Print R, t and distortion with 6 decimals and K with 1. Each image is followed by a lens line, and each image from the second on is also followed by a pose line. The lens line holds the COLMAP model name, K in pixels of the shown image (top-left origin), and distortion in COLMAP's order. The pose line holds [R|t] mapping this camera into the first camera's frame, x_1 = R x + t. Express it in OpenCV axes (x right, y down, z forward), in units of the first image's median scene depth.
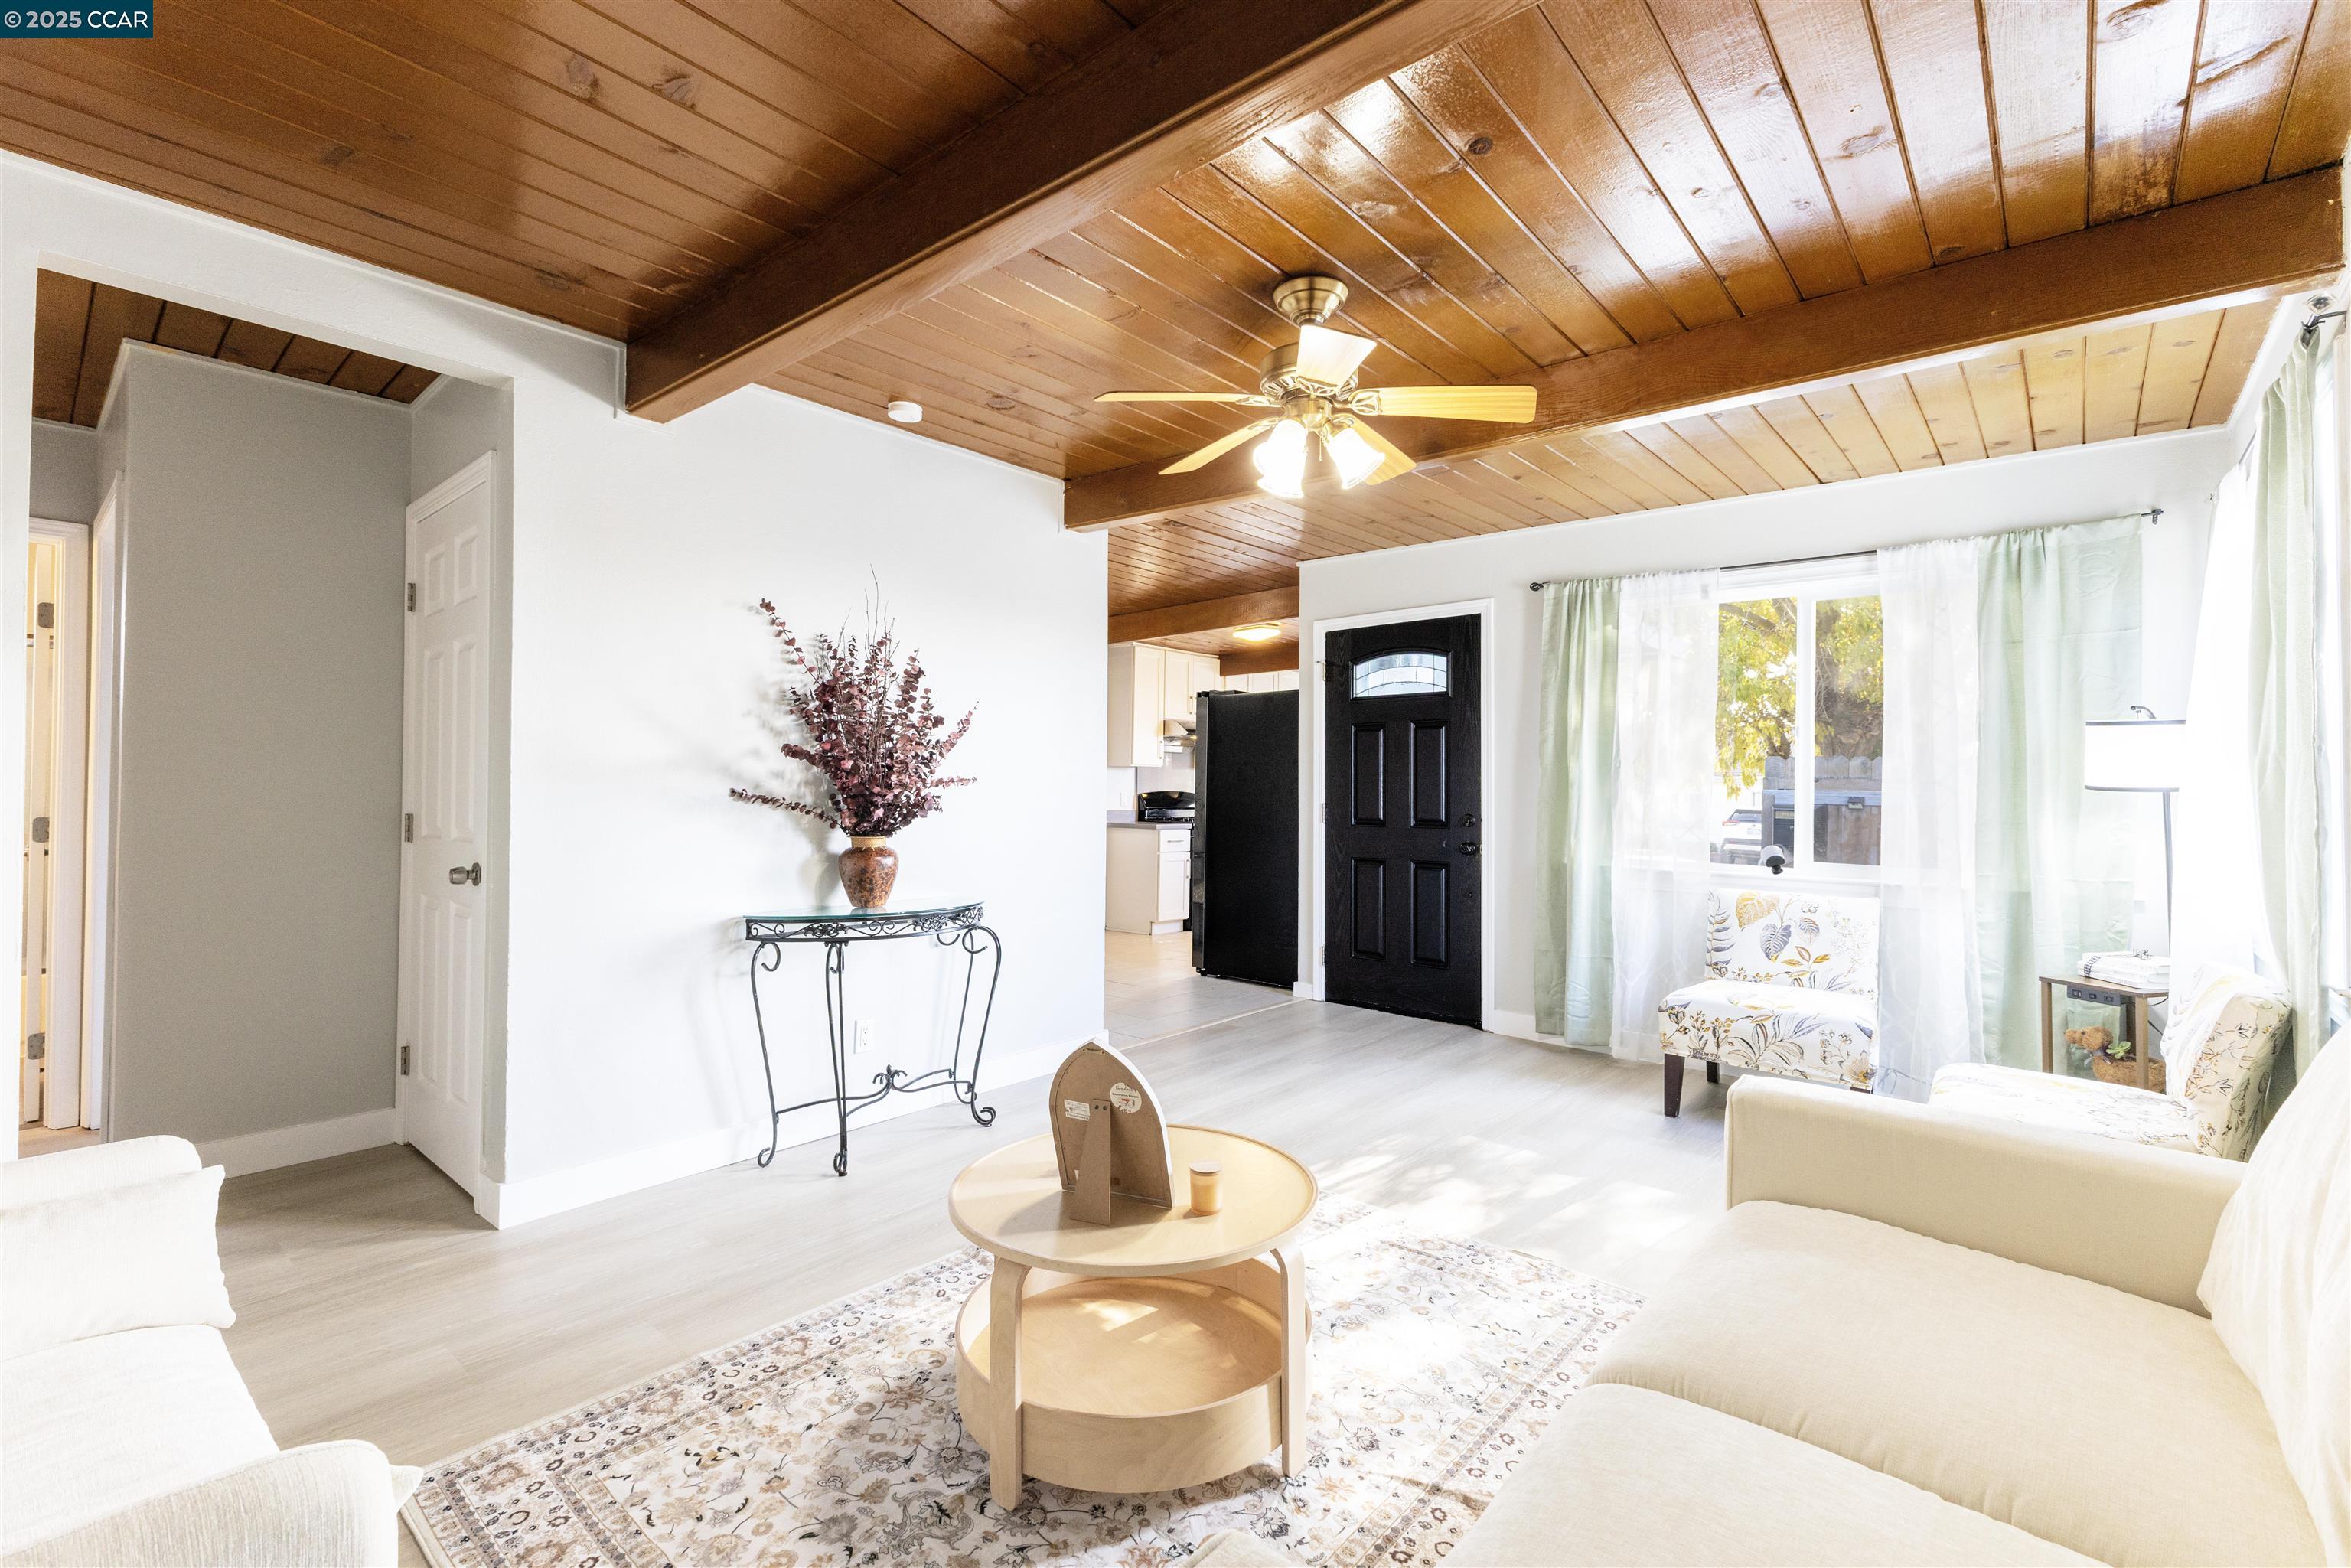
lens RADIAL K [[989.7, 0, 1186.6], [0, 989.7, 775.4], [0, 0, 1]] dist [0.008823, -0.000008]
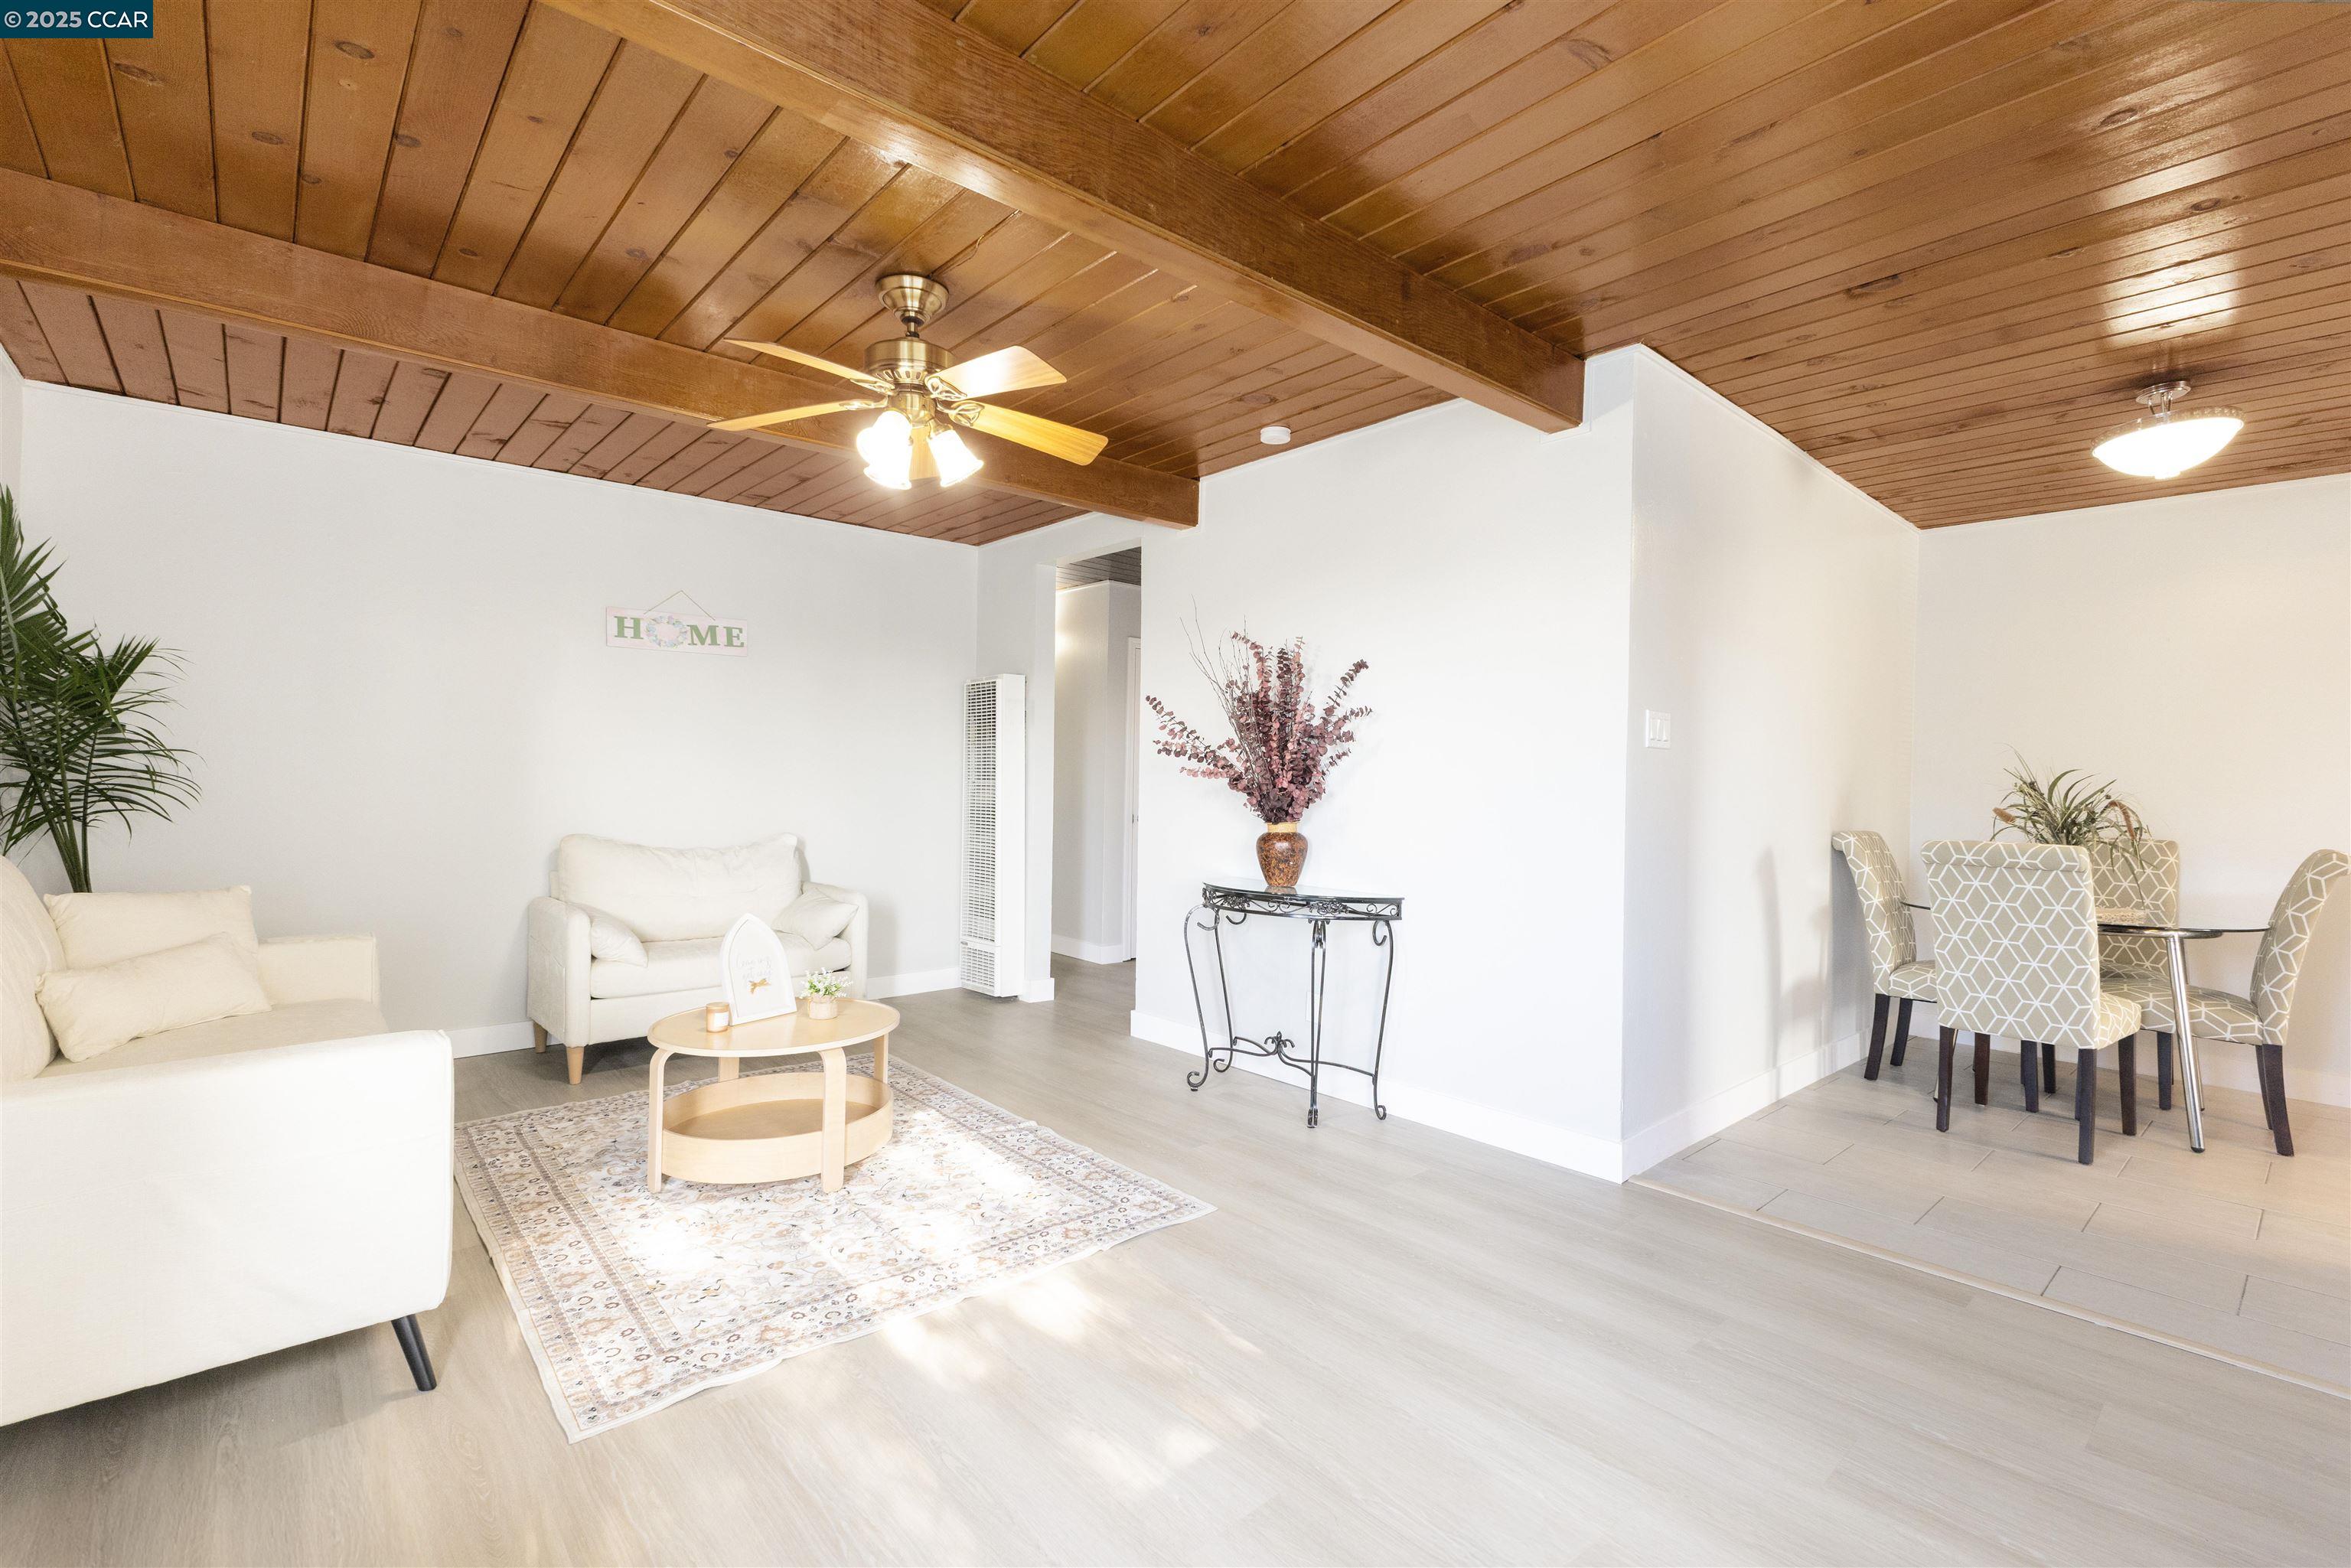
lens RADIAL K [[1026.5, 0, 1177.8], [0, 1026.5, 778.3], [0, 0, 1]] dist [0.008934, -0.000550]
pose [[-0.116734, -0.016298, -0.993029, 0.856547], [-0.008721, 0.999844, -0.015385, 0.034550], [0.993125, 0.006864, -0.116858, 1.049693]]
